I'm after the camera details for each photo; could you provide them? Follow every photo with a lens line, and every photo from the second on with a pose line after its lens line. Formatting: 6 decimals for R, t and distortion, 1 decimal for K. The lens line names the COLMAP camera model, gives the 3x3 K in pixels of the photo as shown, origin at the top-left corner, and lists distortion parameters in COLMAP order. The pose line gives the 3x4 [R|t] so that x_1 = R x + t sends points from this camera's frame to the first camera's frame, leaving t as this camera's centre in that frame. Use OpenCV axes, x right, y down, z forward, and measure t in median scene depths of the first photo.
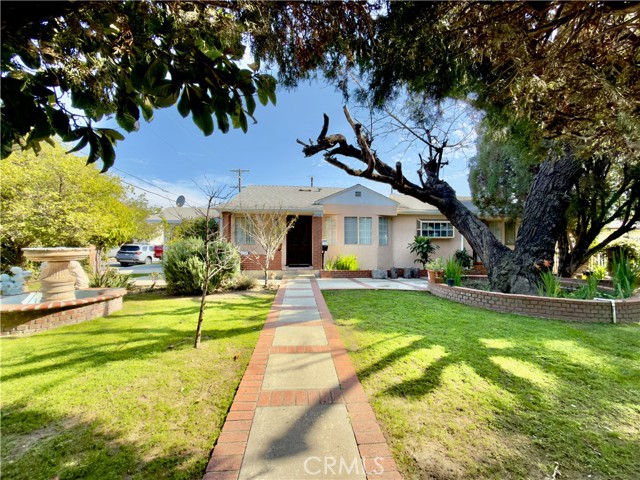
lens RADIAL K [[254.6, 0, 321.0], [0, 254.6, 240.7], [0, 0, 1]] dist [0.007088, -0.001541]
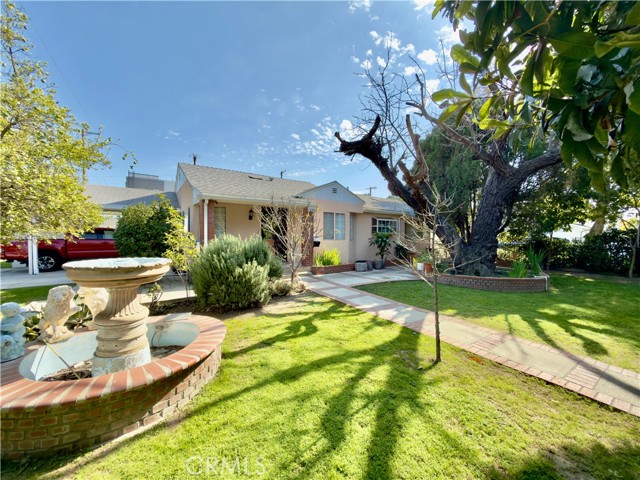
lens RADIAL K [[254.6, 0, 321.5], [0, 254.6, 241.3], [0, 0, 1]] dist [0.007088, -0.001541]
pose [[0.864920, -0.007186, 0.501858, -0.854673], [-0.015625, 0.999027, 0.041235, -0.040948], [-0.501666, -0.043506, 0.863966, 0.259638]]
